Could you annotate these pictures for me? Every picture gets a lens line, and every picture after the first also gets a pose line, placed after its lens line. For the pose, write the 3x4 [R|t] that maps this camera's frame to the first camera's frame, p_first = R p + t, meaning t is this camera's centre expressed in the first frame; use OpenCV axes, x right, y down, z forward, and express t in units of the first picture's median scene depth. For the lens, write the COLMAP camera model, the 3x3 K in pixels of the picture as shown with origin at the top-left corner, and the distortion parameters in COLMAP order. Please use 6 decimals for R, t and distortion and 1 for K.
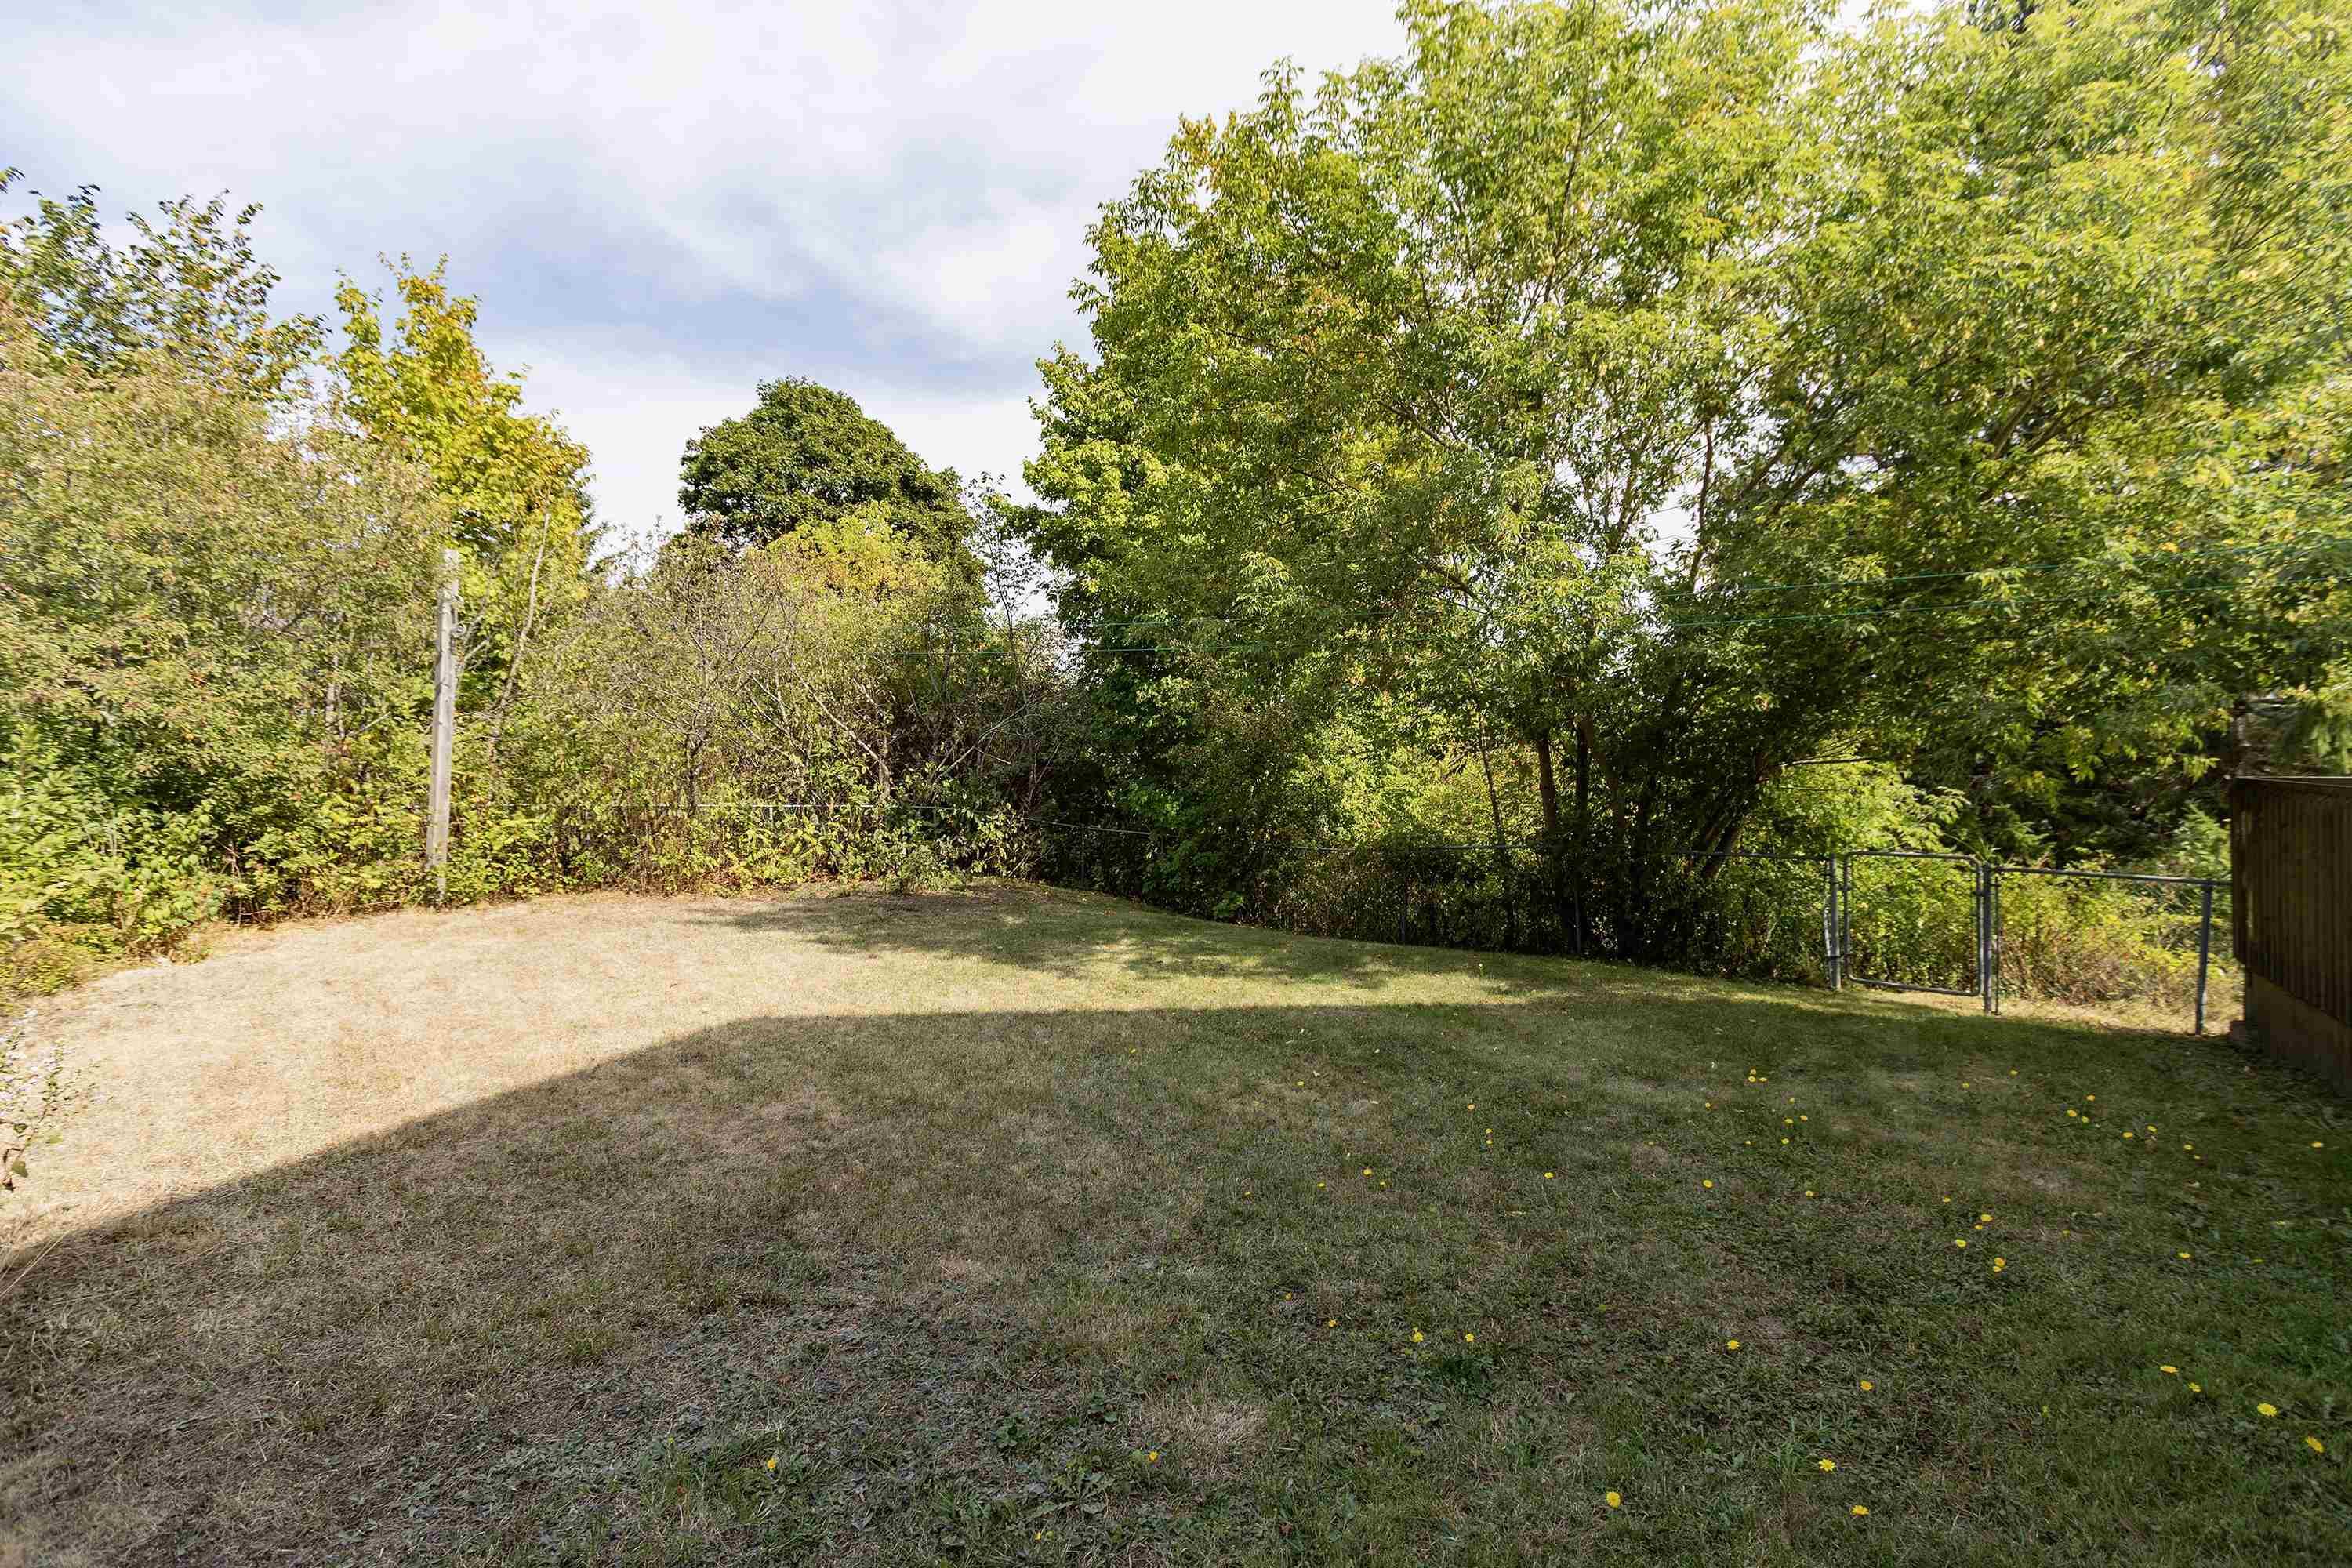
lens RADIAL K [[1090.7, 0, 1211.7], [0, 1090.7, 758.9], [0, 0, 1]] dist [0.000098, -0.000485]
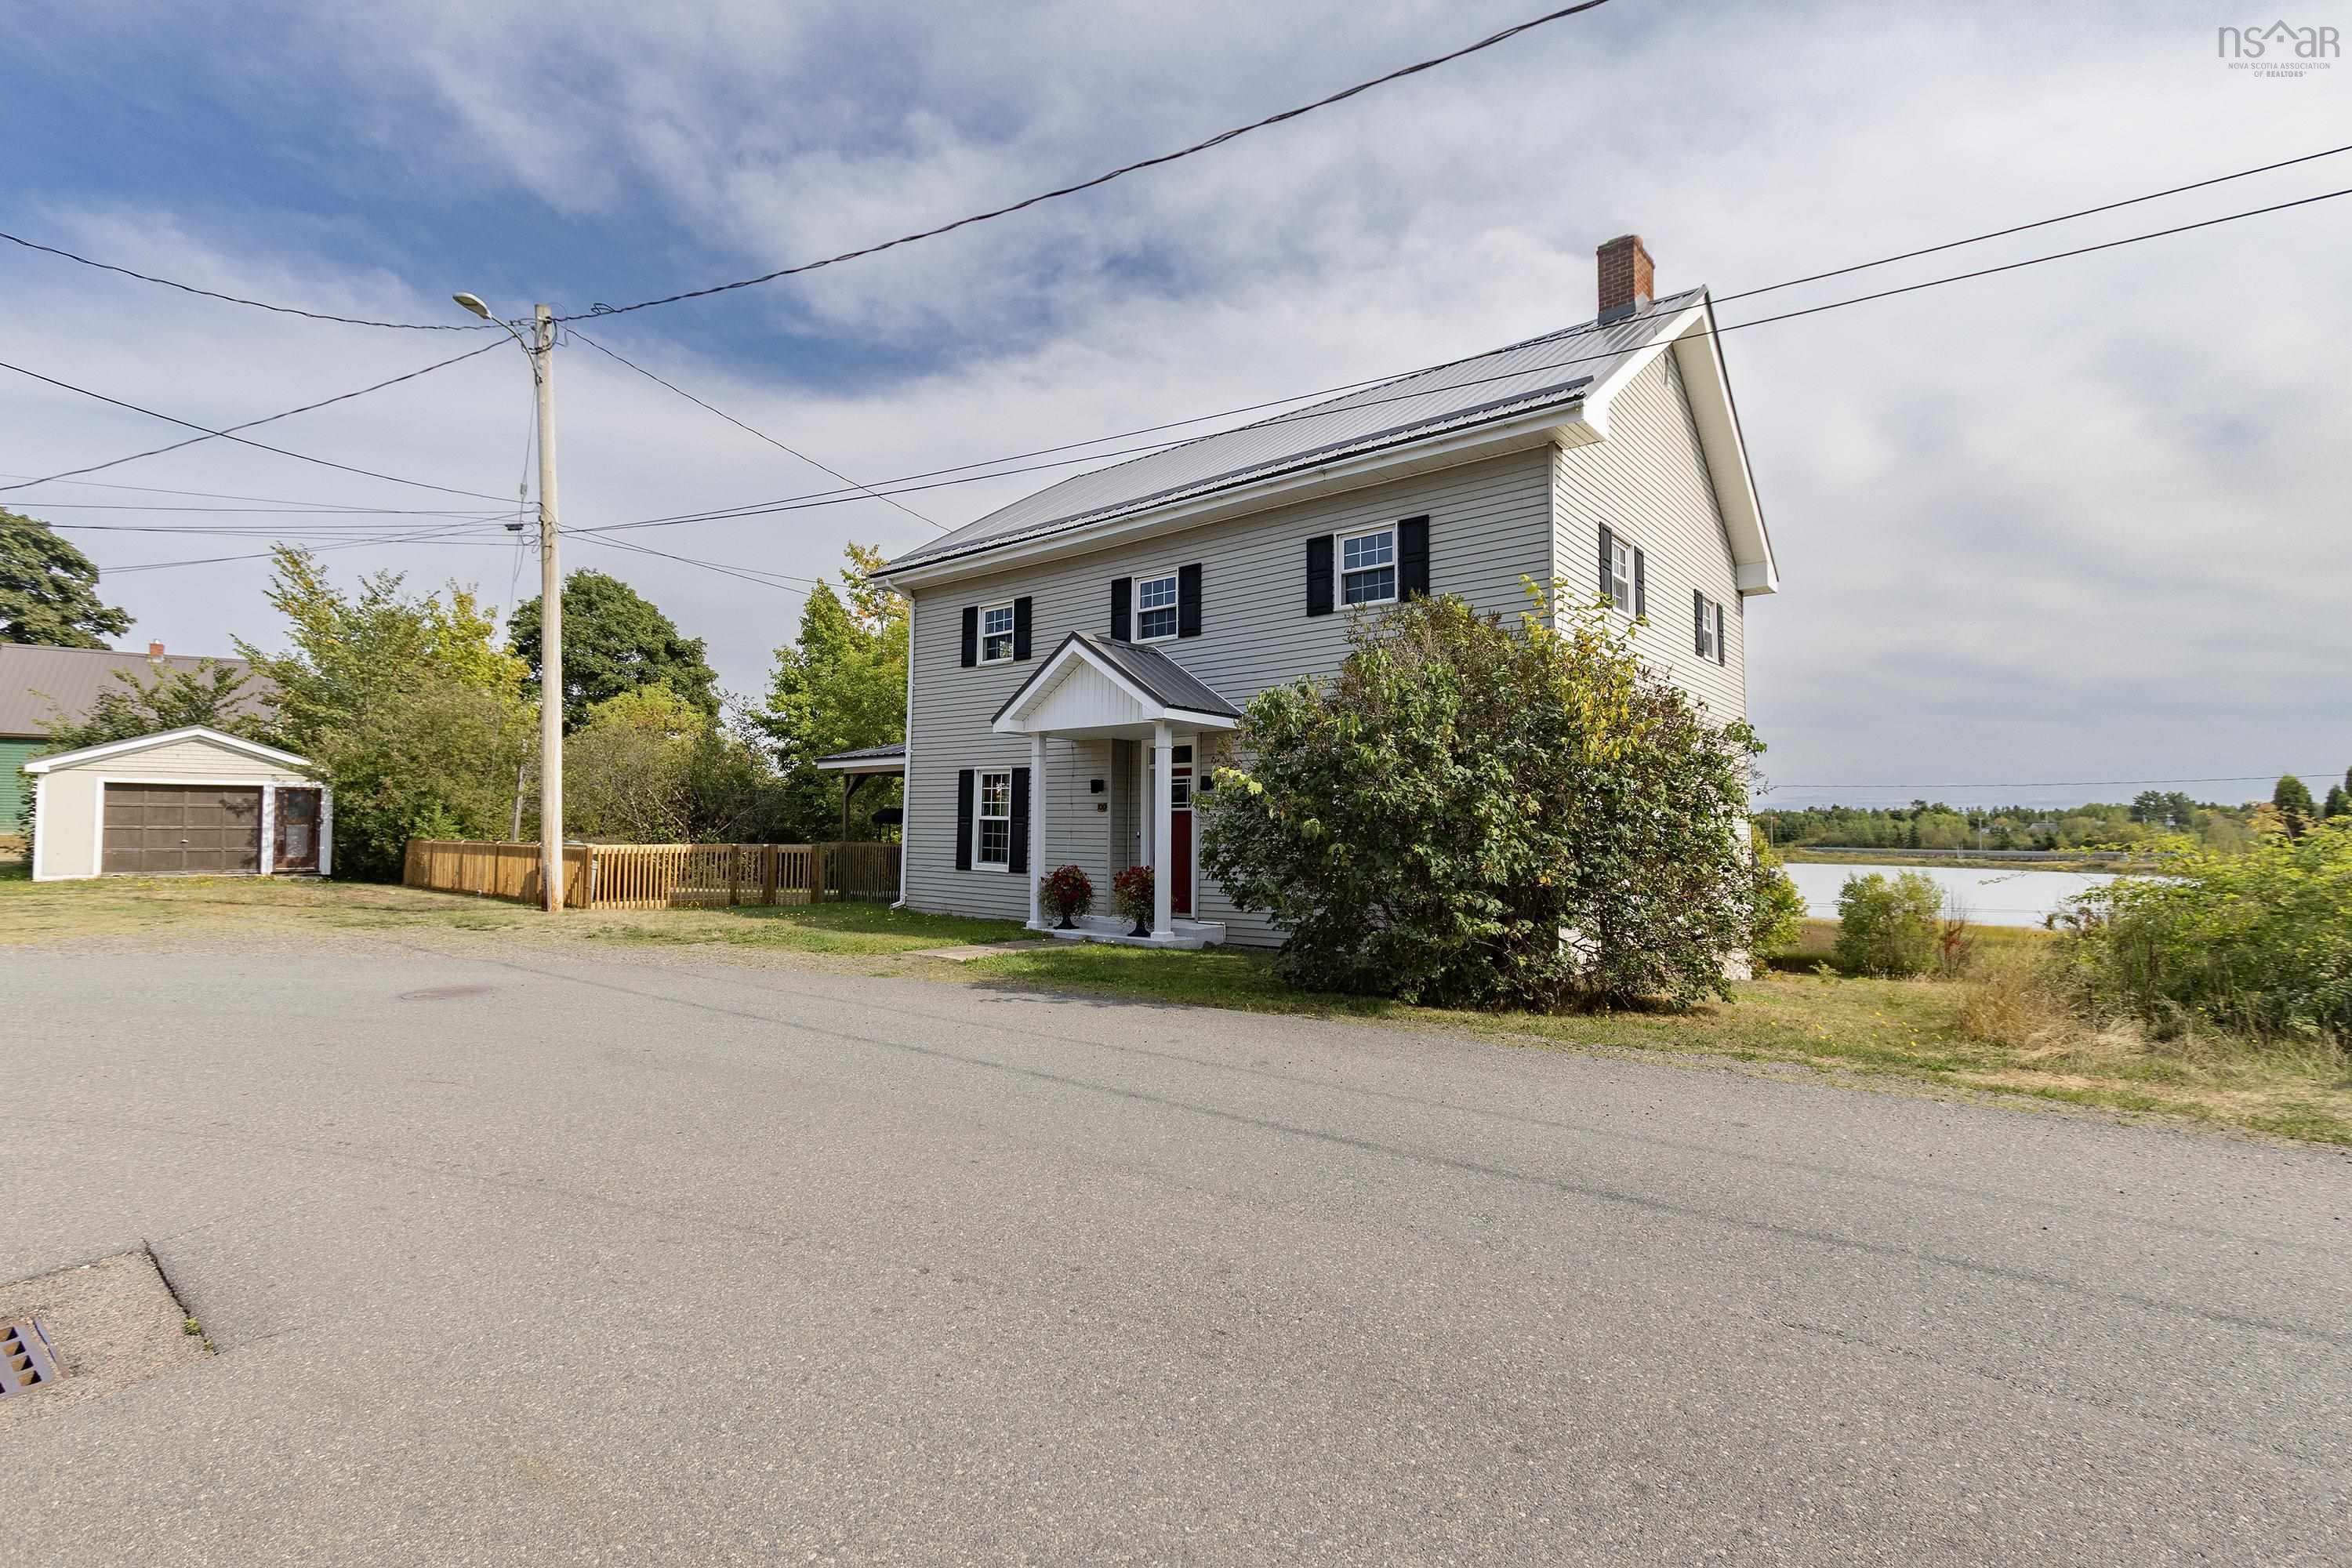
lens RADIAL K [[1090.7, 0, 1211.7], [0, 1090.7, 758.9], [0, 0, 1]] dist [0.000098, -0.000485]
pose [[0.964036, 0.036453, 0.263260, 0.077091], [-0.018815, 0.997425, -0.069211, -0.002357], [-0.265105, 0.061769, 0.962239, -0.858039]]
